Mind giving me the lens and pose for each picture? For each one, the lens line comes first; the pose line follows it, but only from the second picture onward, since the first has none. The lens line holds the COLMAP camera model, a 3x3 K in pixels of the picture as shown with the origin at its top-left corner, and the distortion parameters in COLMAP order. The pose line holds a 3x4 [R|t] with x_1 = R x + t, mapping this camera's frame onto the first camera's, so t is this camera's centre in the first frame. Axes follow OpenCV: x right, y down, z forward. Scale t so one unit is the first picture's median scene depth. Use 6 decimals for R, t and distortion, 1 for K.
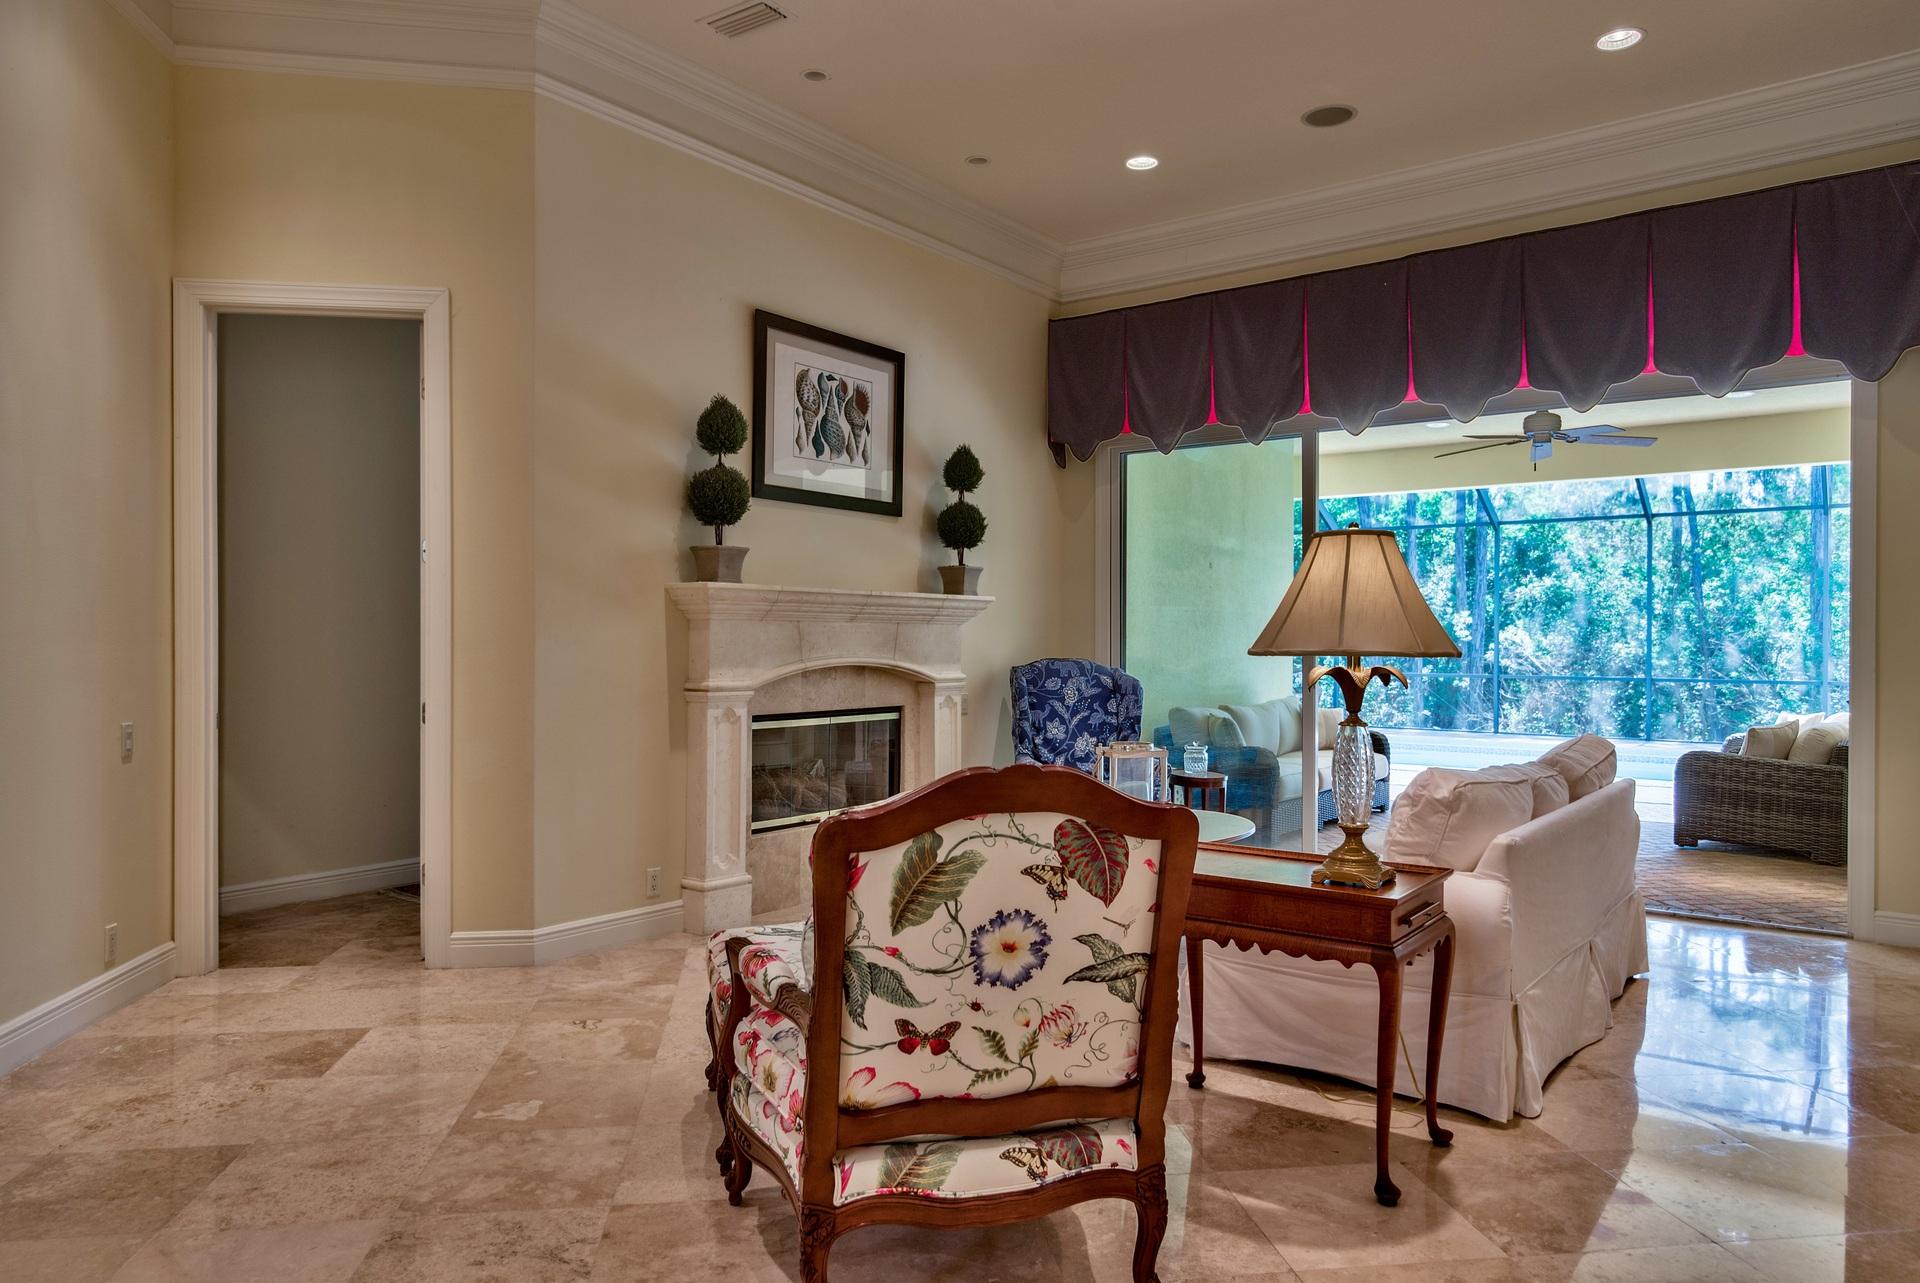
lens RADIAL K [[1251.4, 0, 955.6], [0, 1251.4, 644.9], [0, 0, 1]] dist [0.001974, 0.000217]
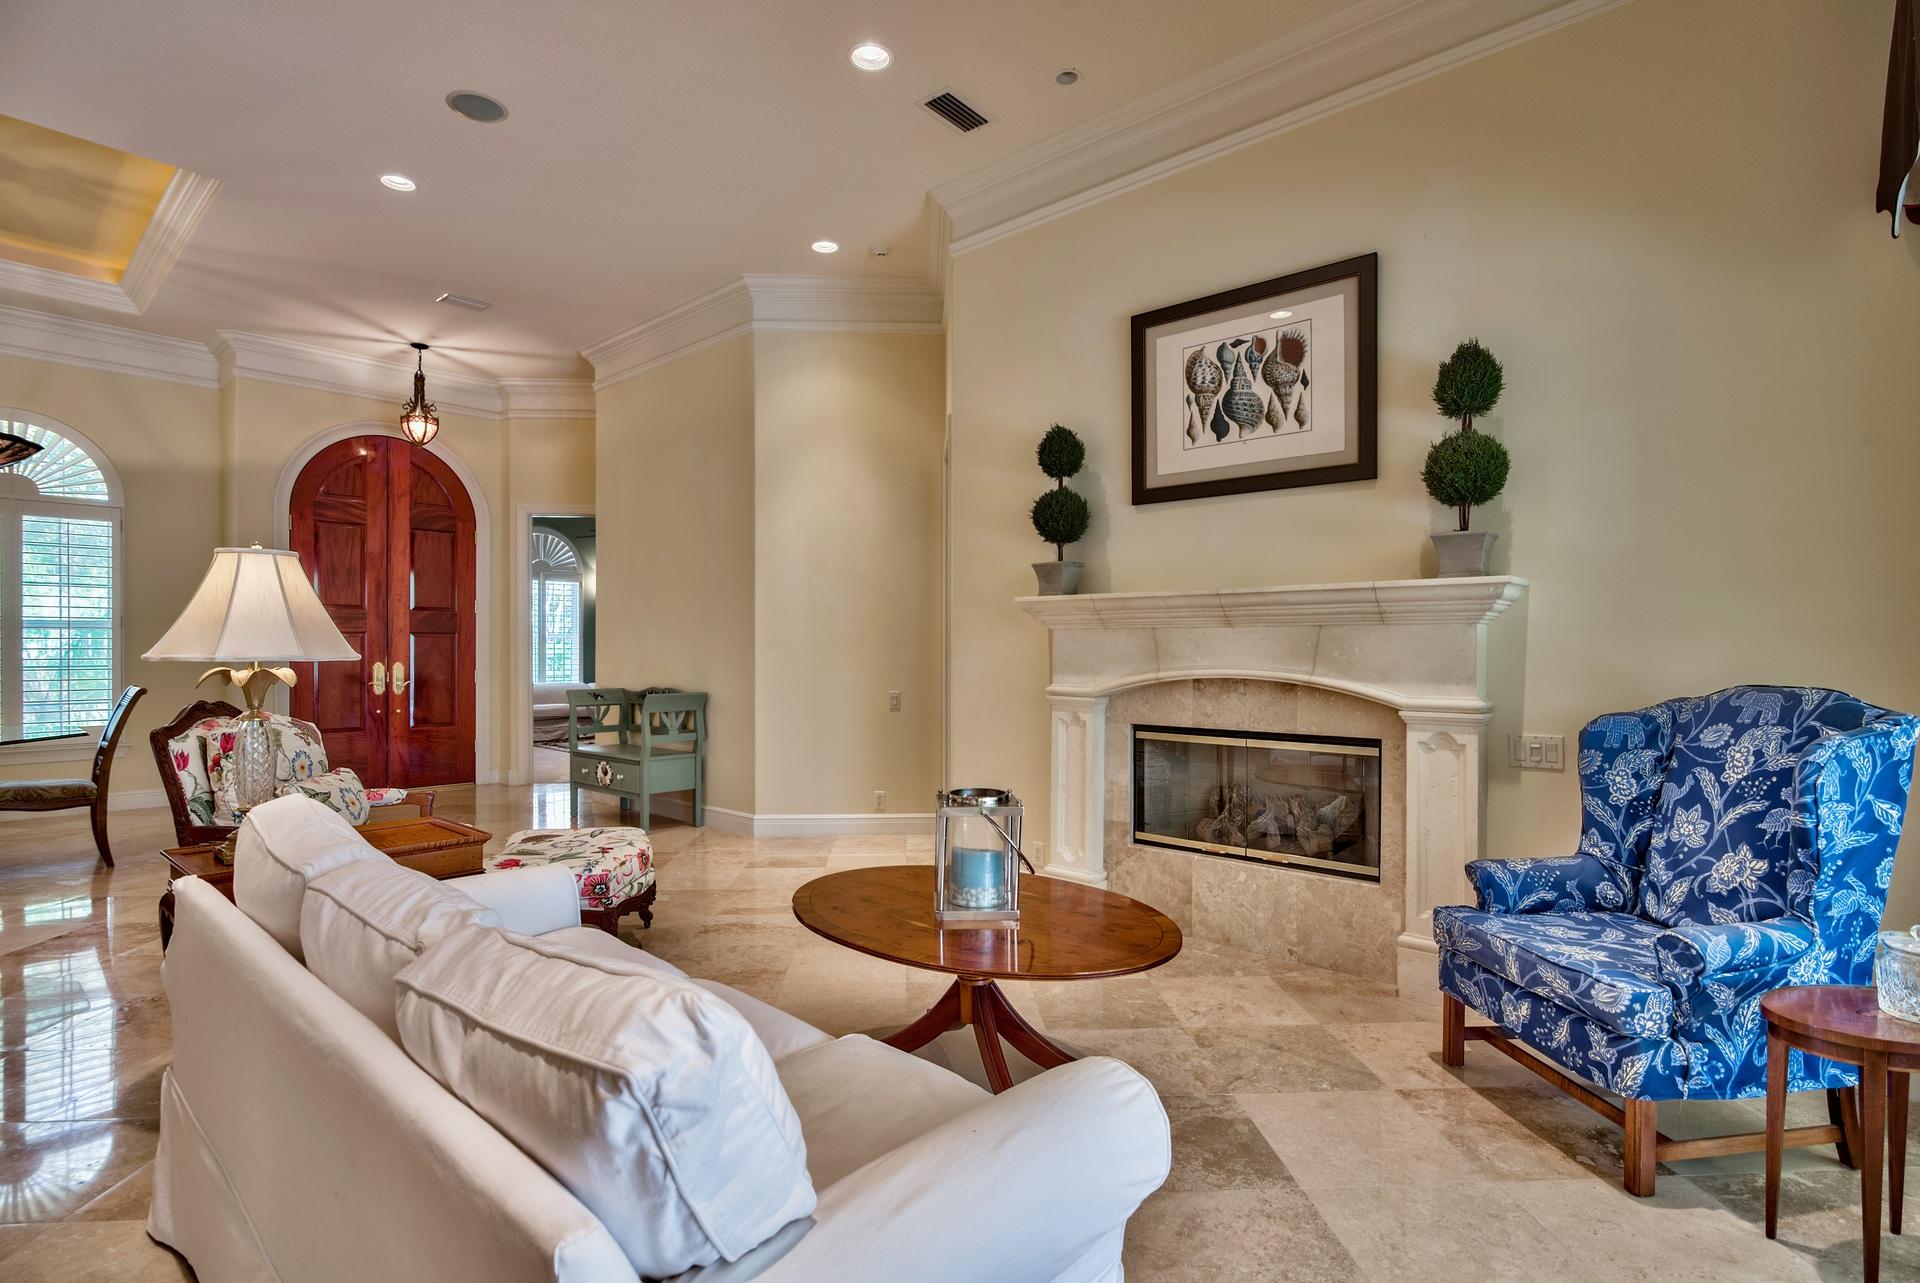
lens RADIAL K [[939.7, 0, 950.9], [0, 939.7, 651.2], [0, 0, 1]] dist [-0.010363, 0.002565]
pose [[-0.097788, 0.000080, -0.995207, 0.545785], [-0.004348, 0.999990, 0.000507, -0.001299], [0.995198, 0.004377, -0.097787, 0.845882]]
